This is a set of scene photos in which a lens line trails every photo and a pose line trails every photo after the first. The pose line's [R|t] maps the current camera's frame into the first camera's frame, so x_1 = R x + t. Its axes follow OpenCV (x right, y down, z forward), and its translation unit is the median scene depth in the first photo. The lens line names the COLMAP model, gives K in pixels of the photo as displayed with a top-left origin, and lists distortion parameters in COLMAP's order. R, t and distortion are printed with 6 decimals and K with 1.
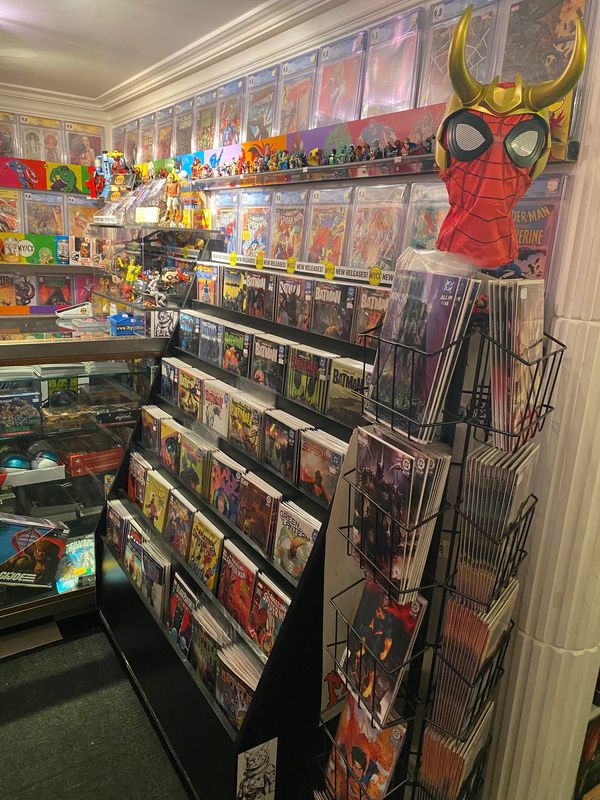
lens RADIAL K [[607.6, 0, 304.1], [0, 607.6, 393.8], [0, 0, 1]] dist [0.052248, -0.077811]
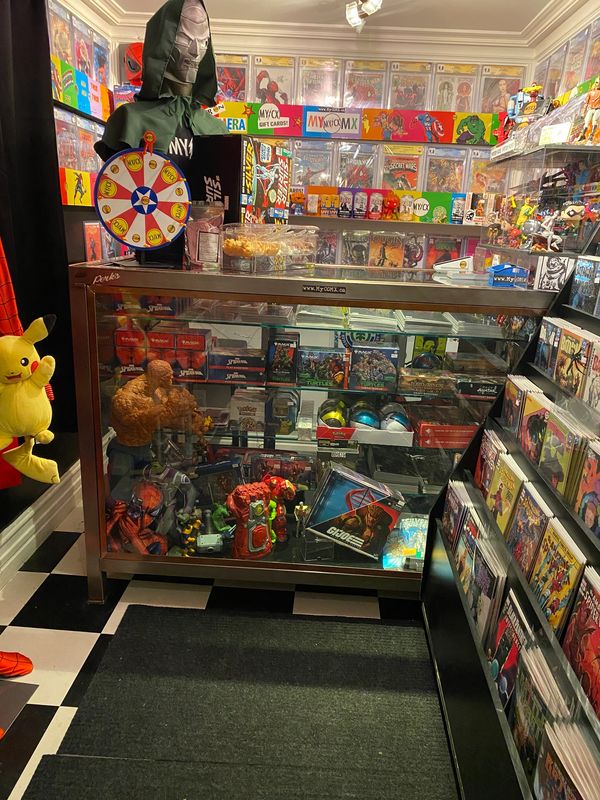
lens RADIAL K [[607.6, 0, 304.1], [0, 607.6, 393.8], [0, 0, 1]] dist [0.052248, -0.077811]
pose [[0.804421, 0.147310, -0.575506, -0.013566], [-0.148879, 0.987842, 0.044756, 0.048976], [0.575102, 0.049678, 0.816572, 0.186294]]
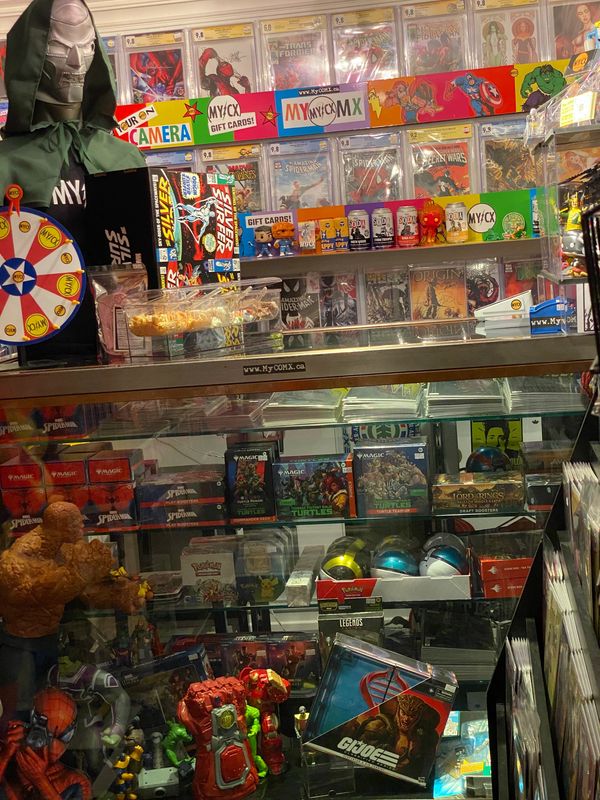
lens RADIAL K [[1196.0, 0, 300.0], [0, 1196.0, 400.0], [0, 0, 1]] dist [0.239722, -0.876202]
pose [[0.738909, -0.030711, -0.673105, 0.270602], [-0.042172, 0.994894, -0.091687, 0.071301], [0.672485, 0.096135, 0.733841, 0.070055]]
